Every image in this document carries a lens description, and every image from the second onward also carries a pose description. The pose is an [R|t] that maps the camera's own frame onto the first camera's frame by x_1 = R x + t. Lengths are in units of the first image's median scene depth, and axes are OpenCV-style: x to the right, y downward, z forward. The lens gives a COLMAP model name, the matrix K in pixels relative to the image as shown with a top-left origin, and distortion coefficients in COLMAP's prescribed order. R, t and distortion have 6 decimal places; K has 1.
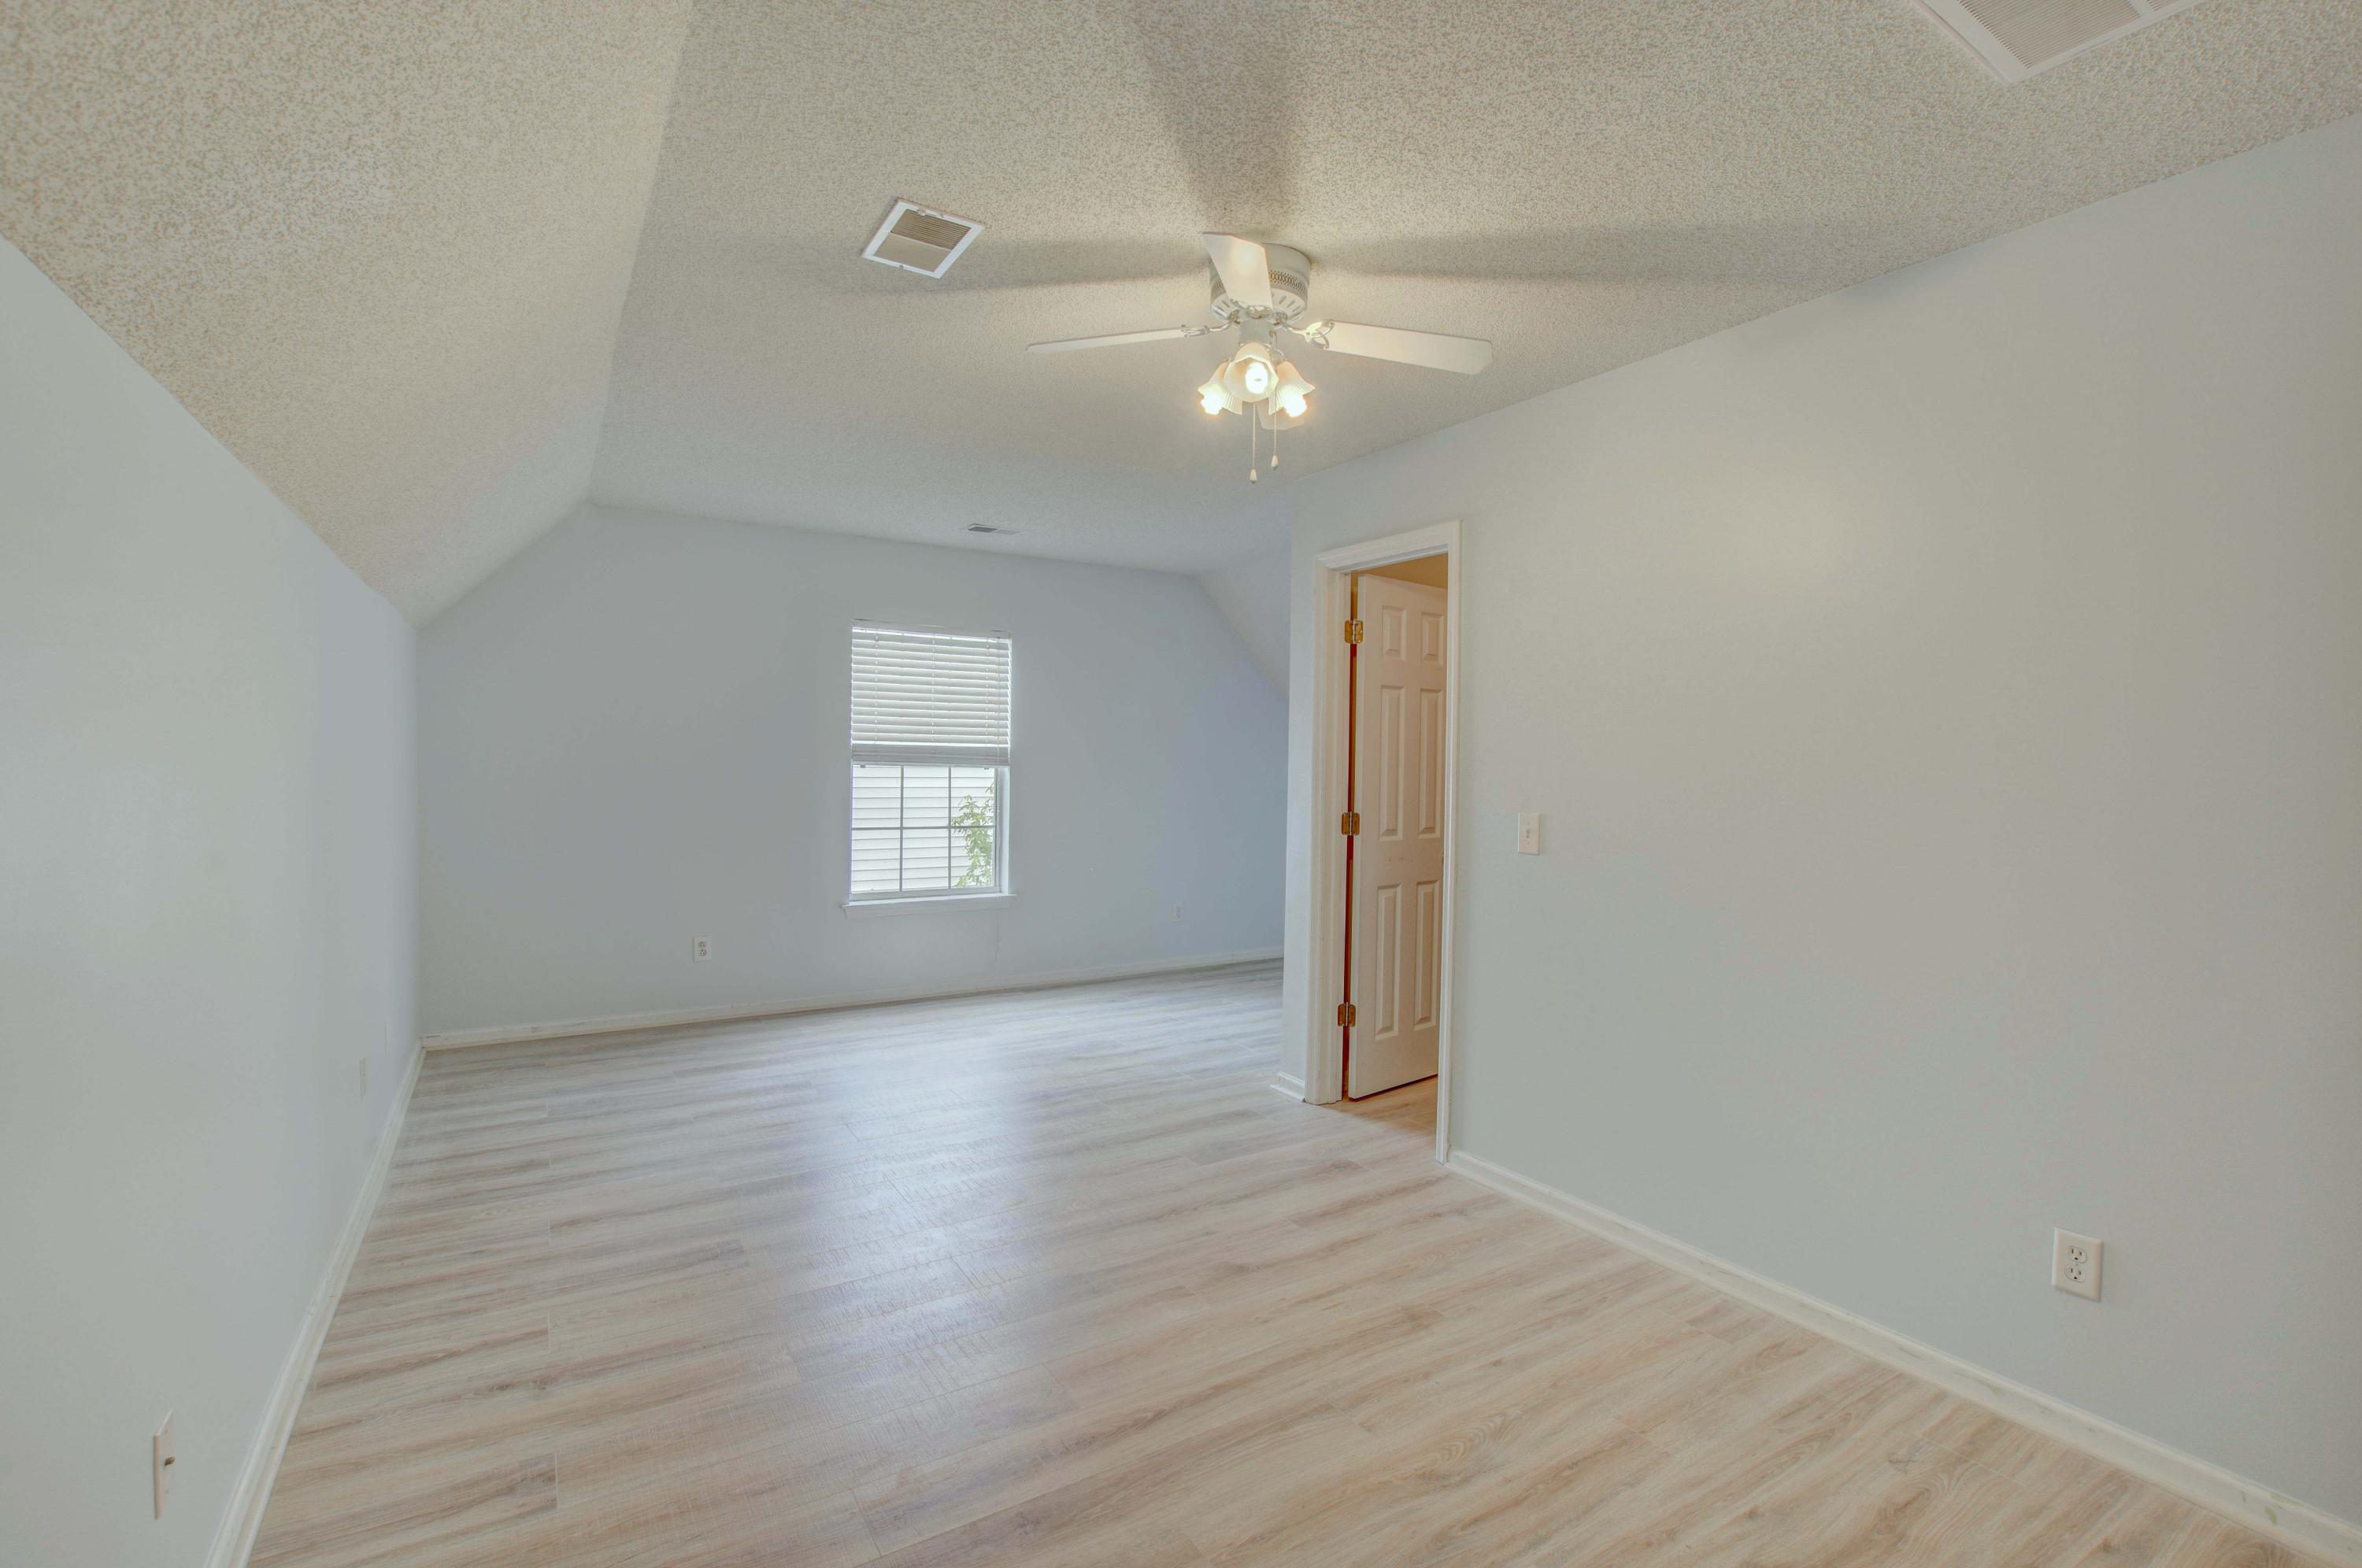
lens RADIAL K [[1038.8, 0, 1182.9], [0, 1038.8, 779.8], [0, 0, 1]] dist [-0.033690, 0.007279]
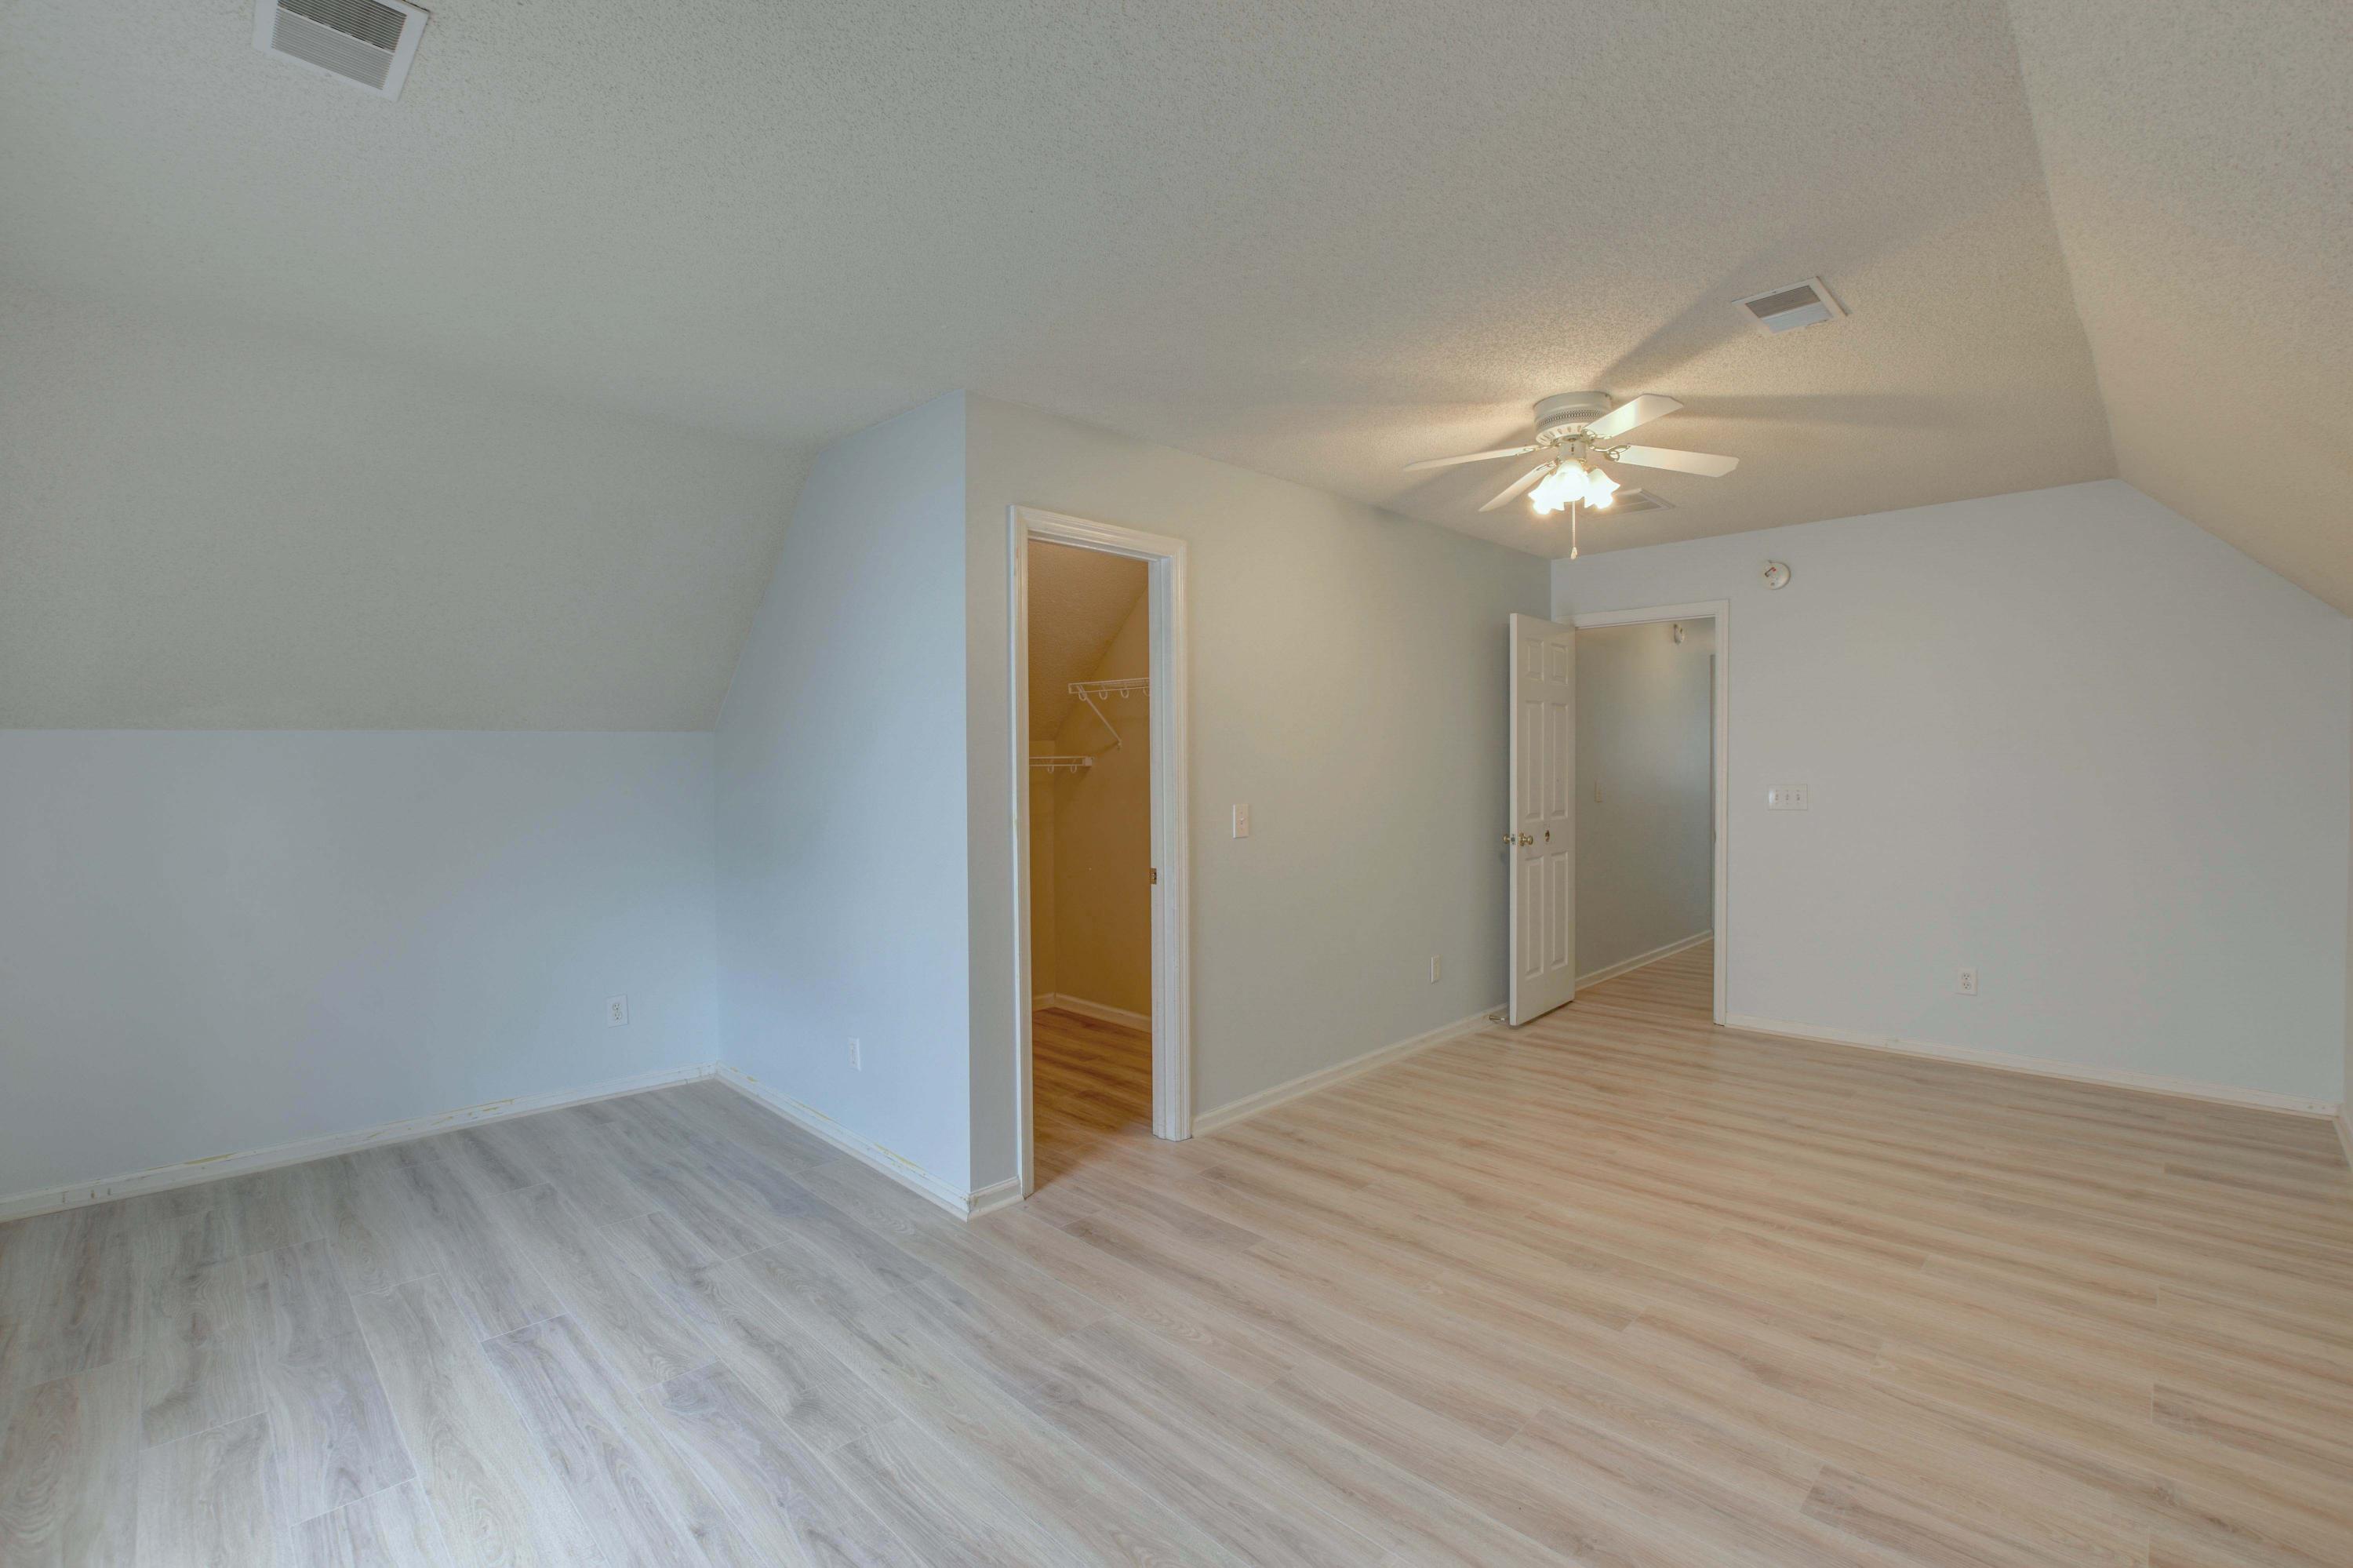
lens RADIAL K [[1035.1, 0, 1175.5], [0, 1035.1, 775.1], [0, 0, 1]] dist [-0.033690, 0.007279]
pose [[-0.220489, -0.024900, 0.975072, -0.899569], [0.023381, 0.999252, 0.030805, -0.045061], [-0.975109, 0.029590, -0.219742, 1.420269]]
